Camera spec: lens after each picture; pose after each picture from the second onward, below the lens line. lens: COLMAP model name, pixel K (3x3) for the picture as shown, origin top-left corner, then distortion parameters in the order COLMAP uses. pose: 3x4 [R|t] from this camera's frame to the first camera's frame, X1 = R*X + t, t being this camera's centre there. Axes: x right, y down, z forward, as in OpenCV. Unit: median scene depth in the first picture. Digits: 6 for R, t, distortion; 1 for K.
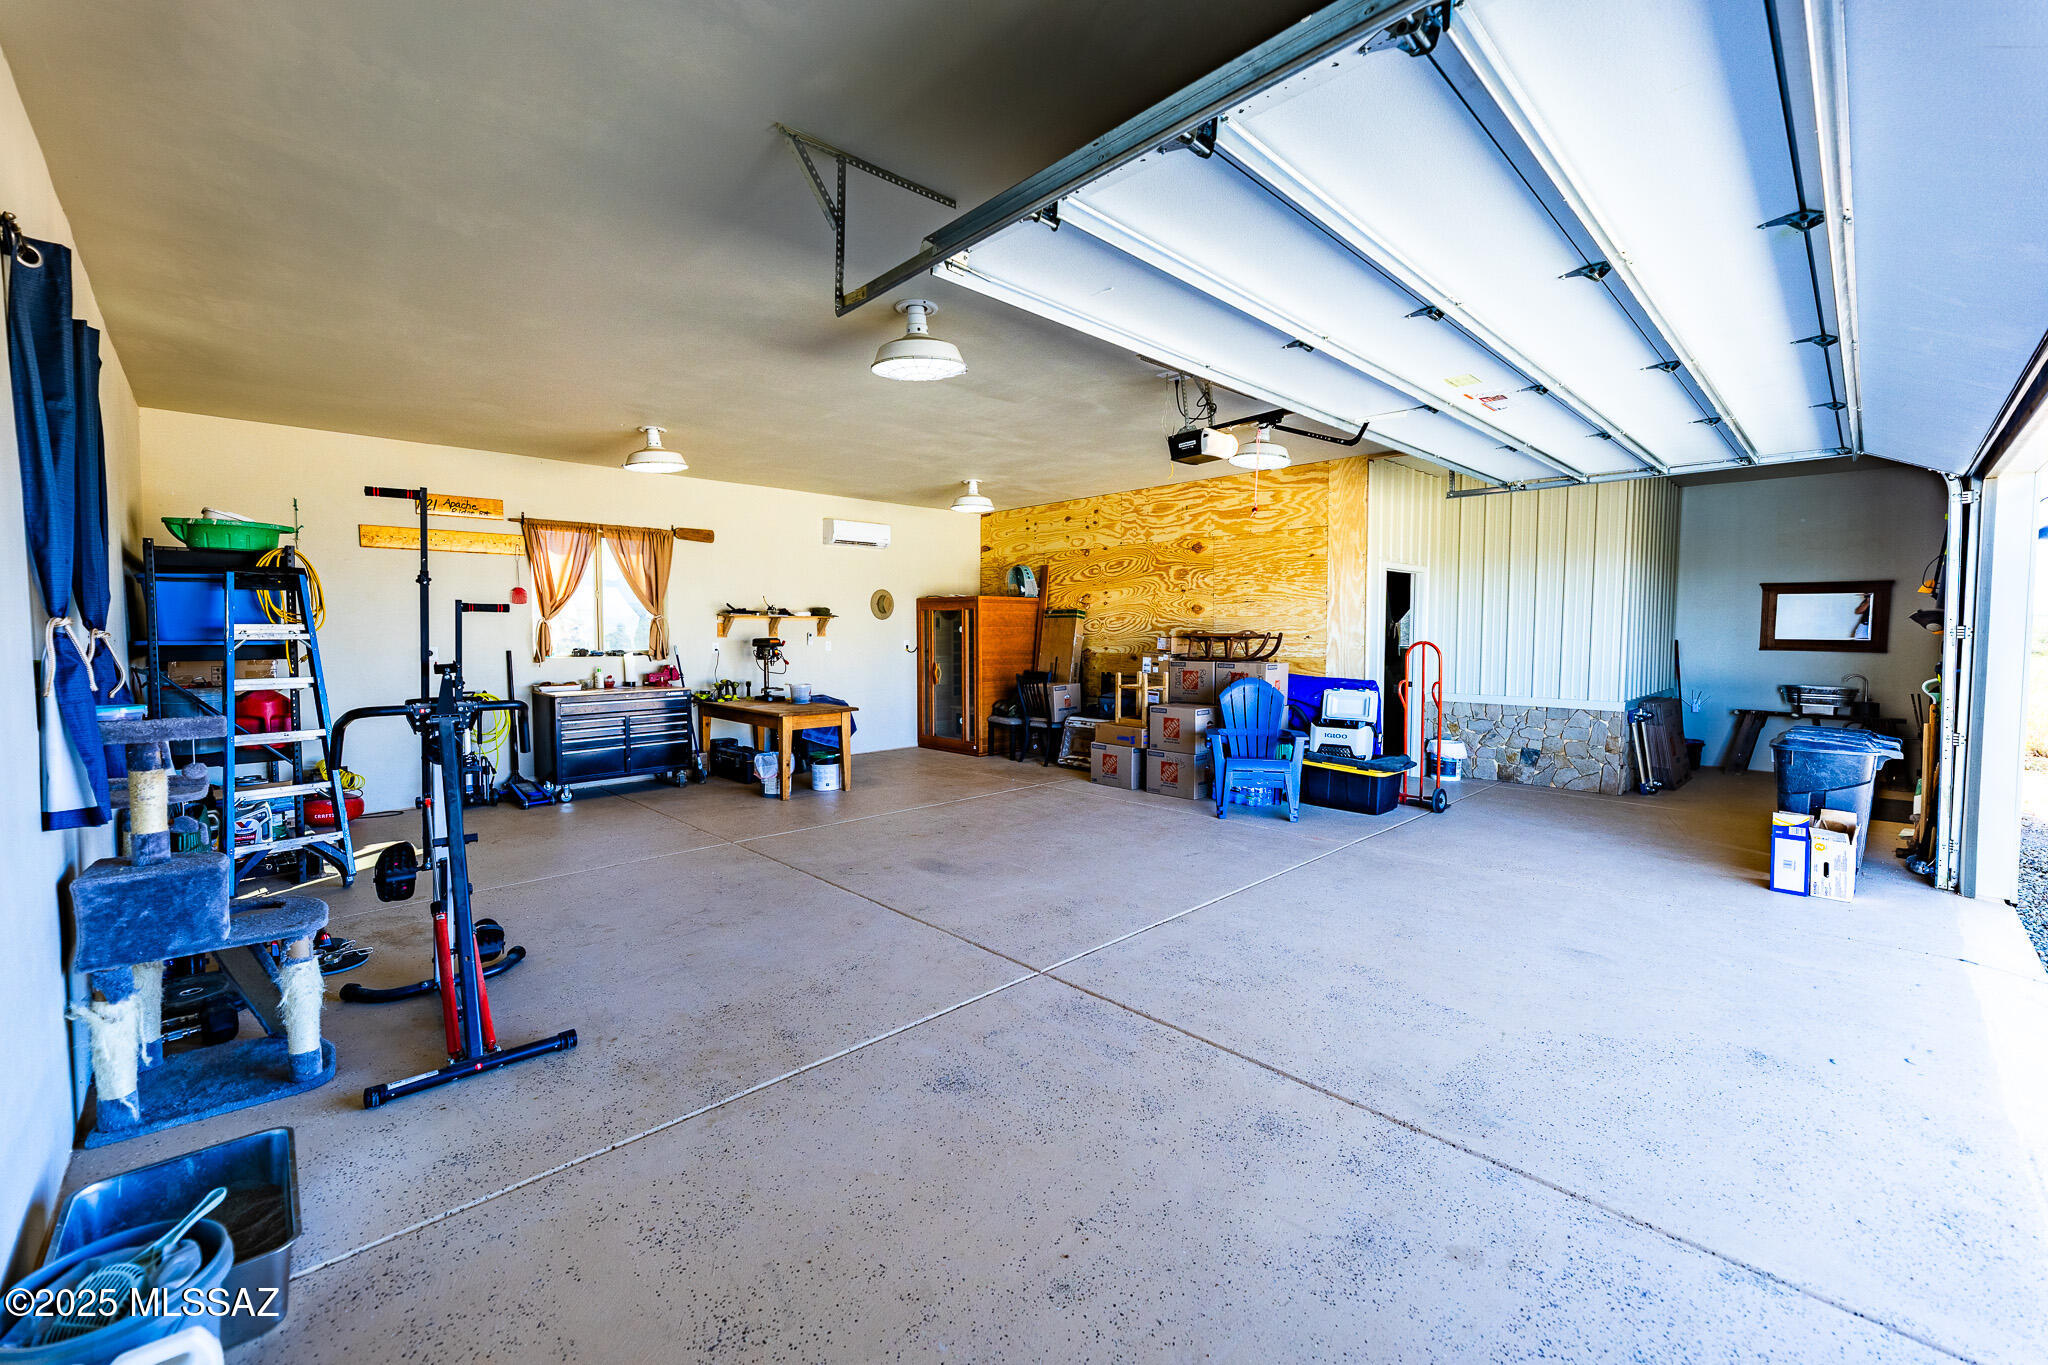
lens RADIAL K [[828.4, 0, 1014.1], [0, 828.4, 673.7], [0, 0, 1]] dist [-0.001079, -0.000469]
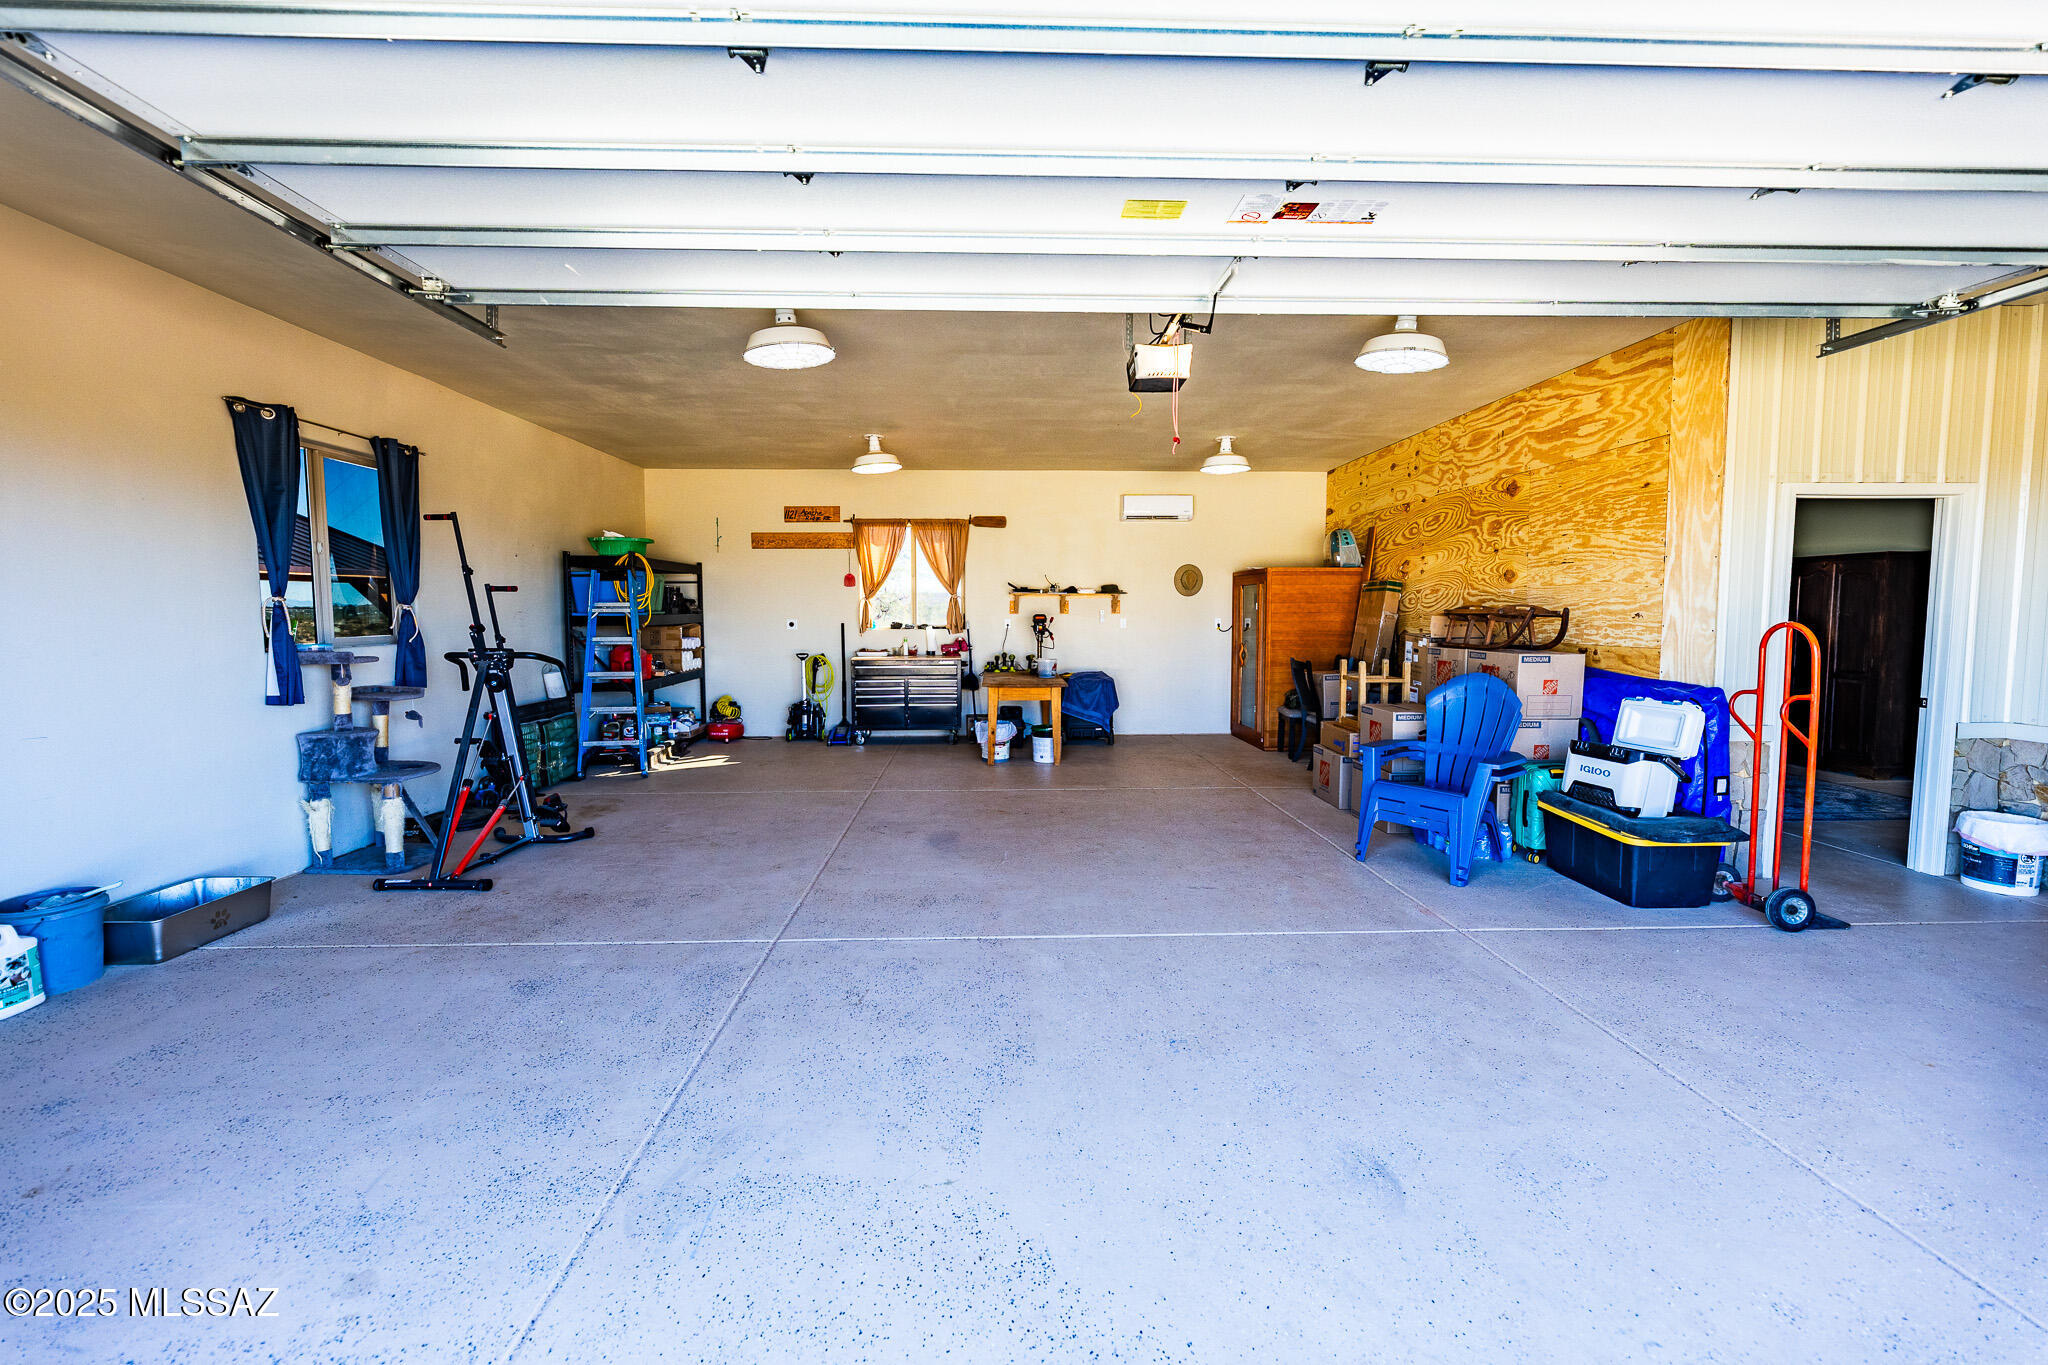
lens RADIAL K [[828.4, 0, 1017.9], [0, 828.4, 672.8], [0, 0, 1]] dist [-0.001079, -0.000469]
pose [[0.742460, 0.049758, -0.668040, 0.420586], [-0.035162, 0.998758, 0.035312, -0.005656], [0.668967, -0.002728, 0.743287, 0.207252]]
